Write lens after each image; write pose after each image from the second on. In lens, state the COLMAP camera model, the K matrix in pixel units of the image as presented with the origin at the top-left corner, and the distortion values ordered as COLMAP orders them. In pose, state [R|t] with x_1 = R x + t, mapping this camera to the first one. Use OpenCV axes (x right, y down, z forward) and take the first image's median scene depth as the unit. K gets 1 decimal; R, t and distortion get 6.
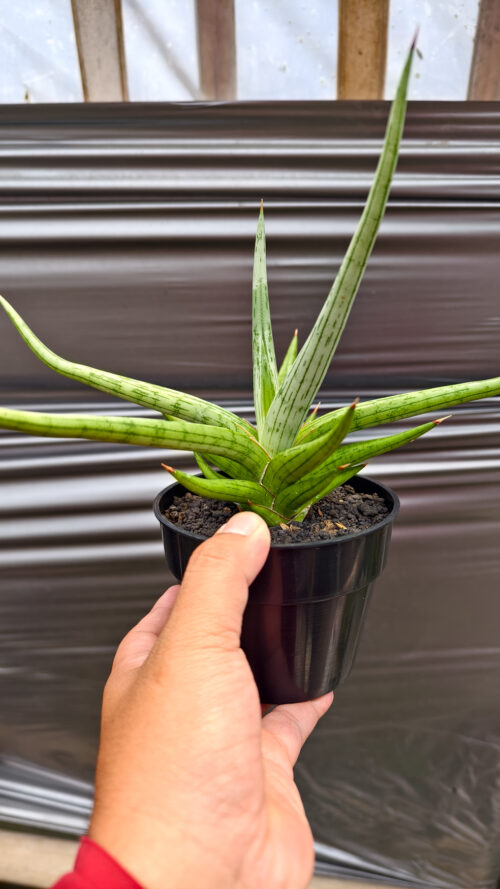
lens RADIAL K [[629.5, 0, 251.2], [0, 629.5, 444.3], [0, 0, 1]] dist [-0.021636, 0.005066]
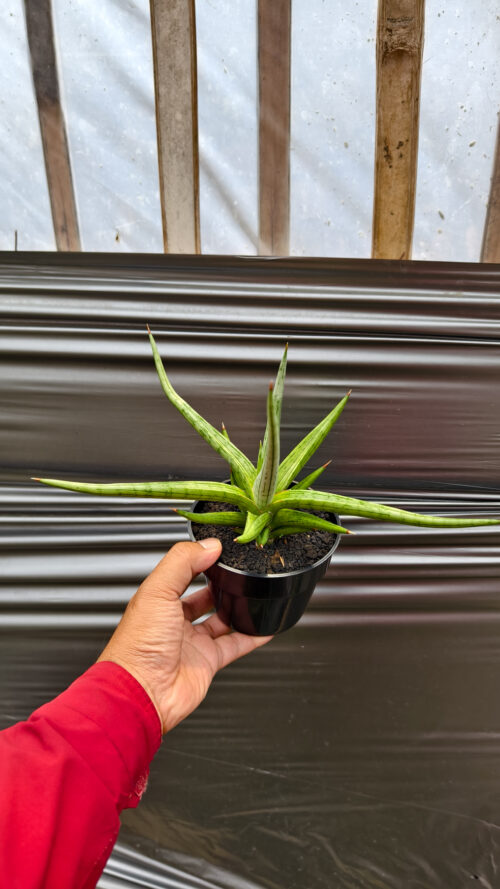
lens RADIAL K [[626.1, 0, 246.9], [0, 626.1, 441.6], [0, 0, 1]] dist [-0.004245, -0.004430]
pose [[0.996999, 0.036224, -0.068418, -0.007834], [-0.043573, 0.993067, -0.109172, -0.040875], [0.063989, 0.111826, 0.991665, -0.177990]]
